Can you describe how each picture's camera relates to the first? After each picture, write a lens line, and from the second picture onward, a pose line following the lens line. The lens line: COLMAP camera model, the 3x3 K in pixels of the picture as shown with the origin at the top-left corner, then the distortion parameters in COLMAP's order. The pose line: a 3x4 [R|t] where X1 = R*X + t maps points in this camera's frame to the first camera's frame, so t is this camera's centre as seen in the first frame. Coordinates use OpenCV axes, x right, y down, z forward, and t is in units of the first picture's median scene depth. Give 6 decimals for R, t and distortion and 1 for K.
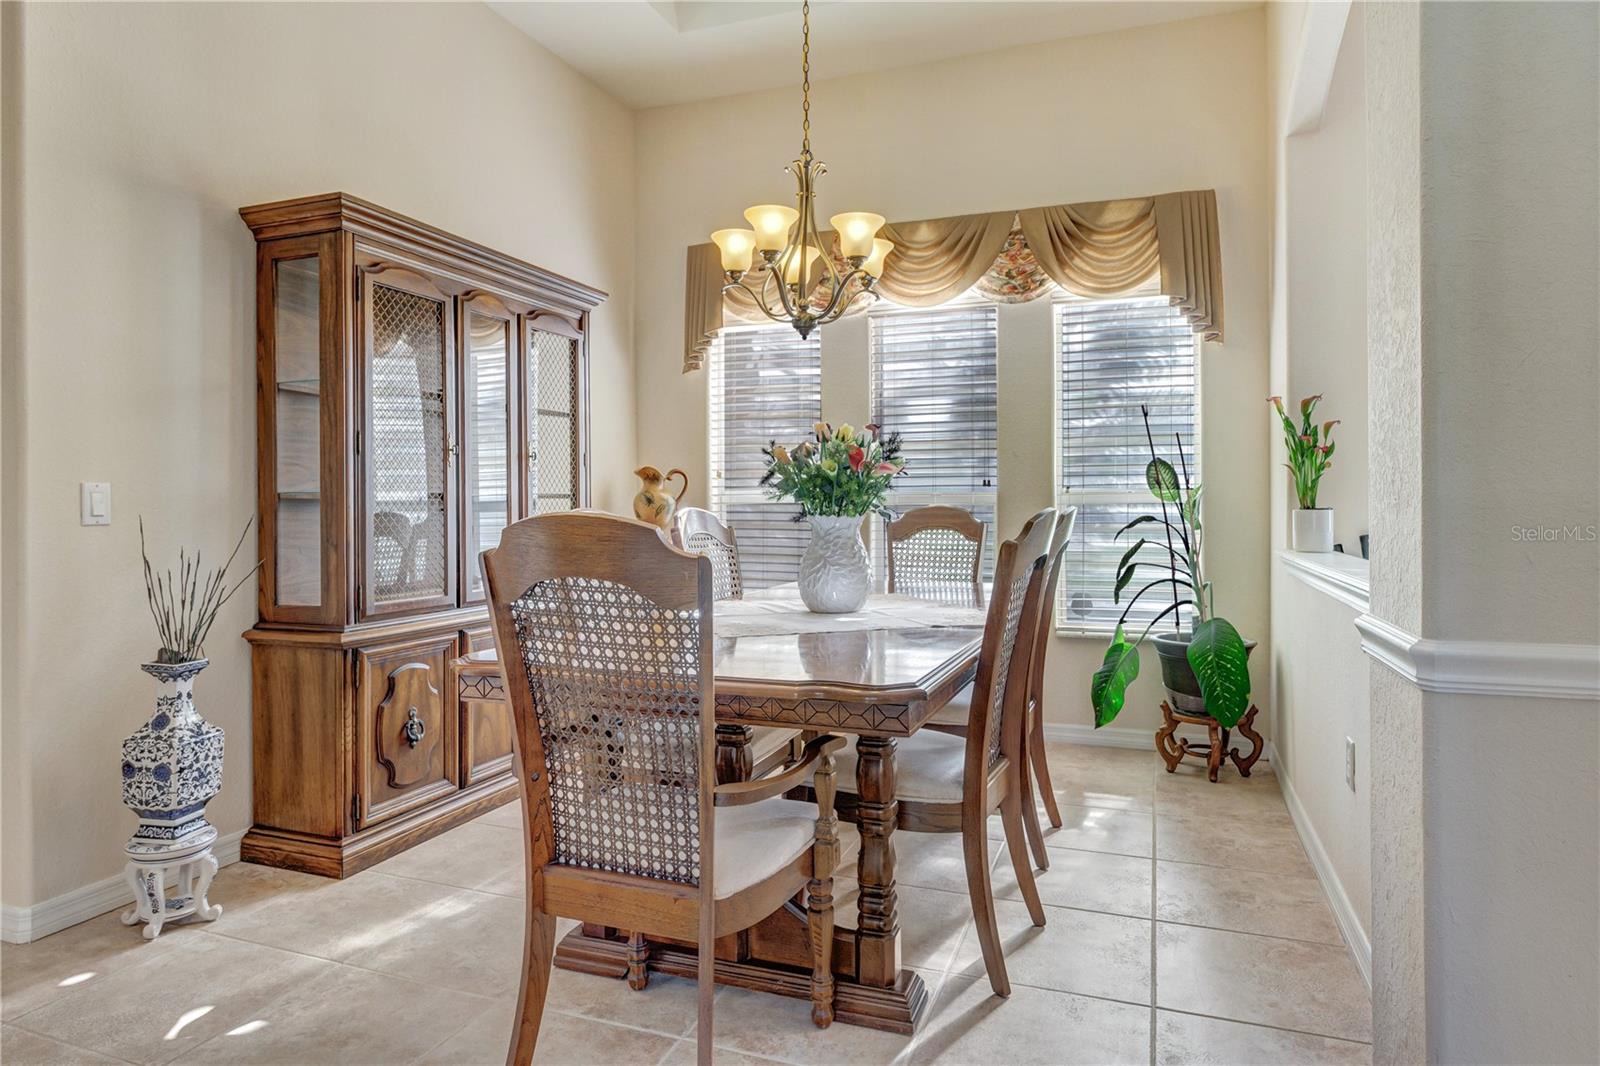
lens RADIAL K [[947.9, 0, 807.5], [0, 947.9, 498.4], [0, 0, 1]] dist [0.002176, -0.000851]
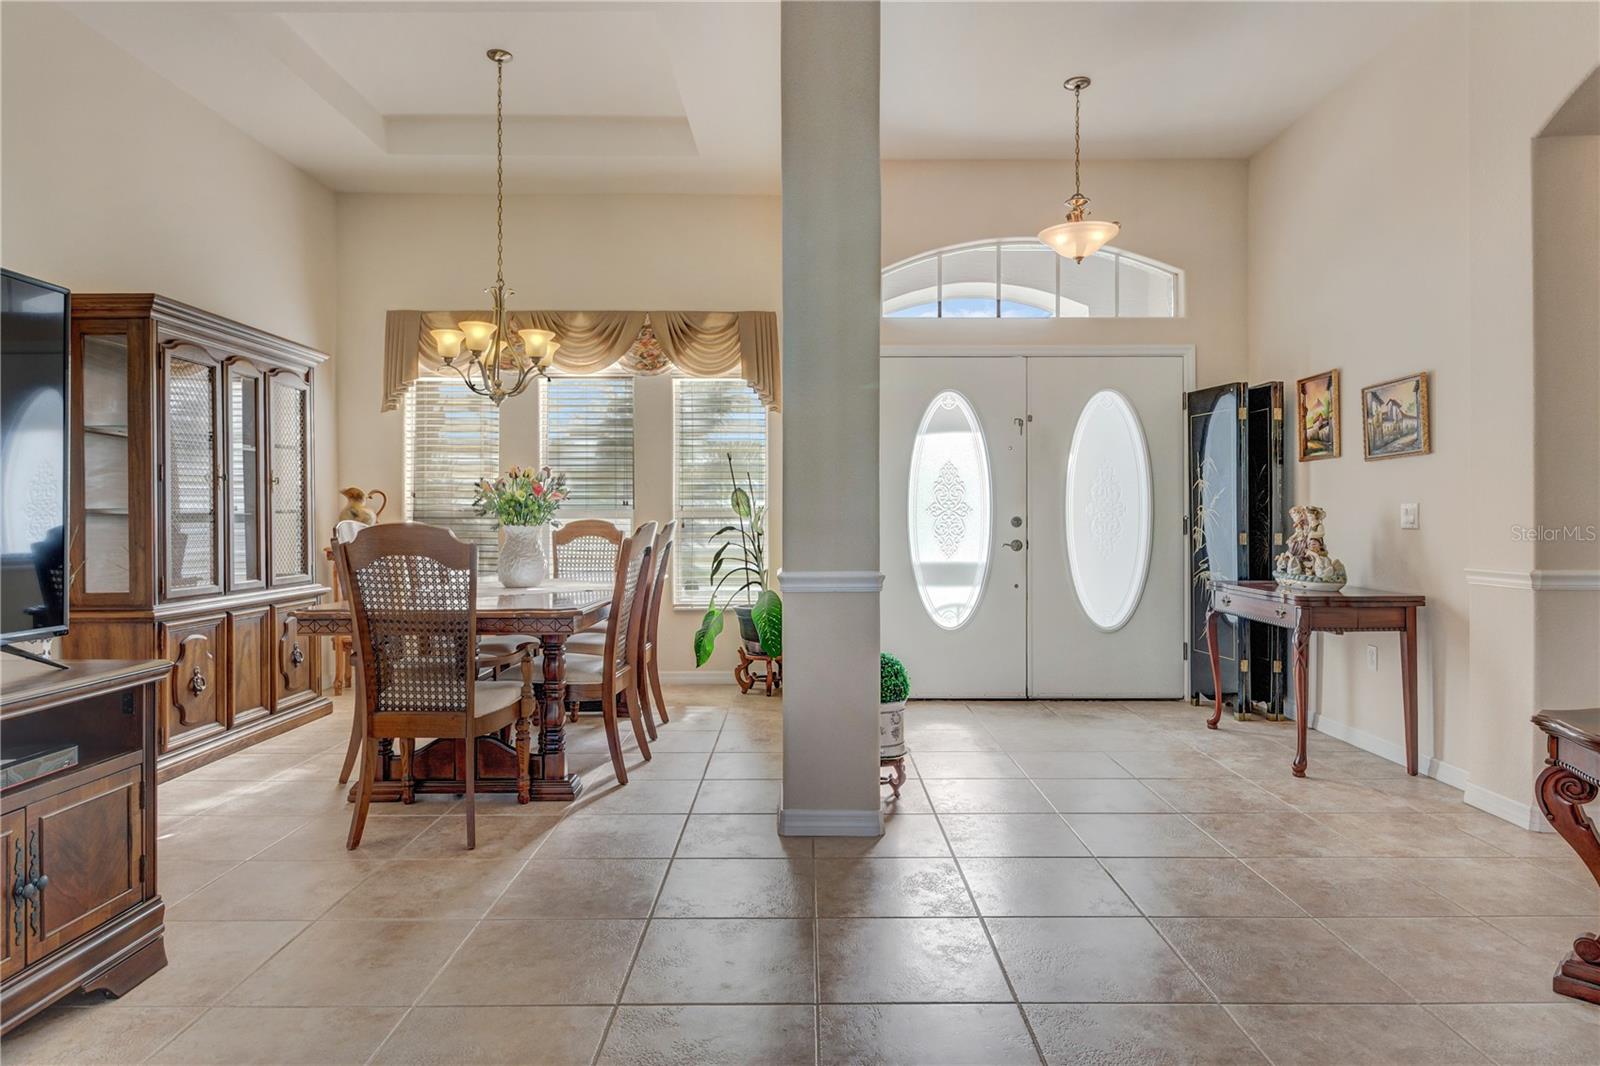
lens RADIAL K [[939.5, 0, 809.1], [0, 939.5, 517.5], [0, 0, 1]] dist [-0.000257, -0.000176]
pose [[0.934334, 0.002450, 0.356390, -0.072995], [-0.004325, 0.999981, 0.004466, -0.003545], [-0.356372, -0.005714, 0.934327, -0.551699]]
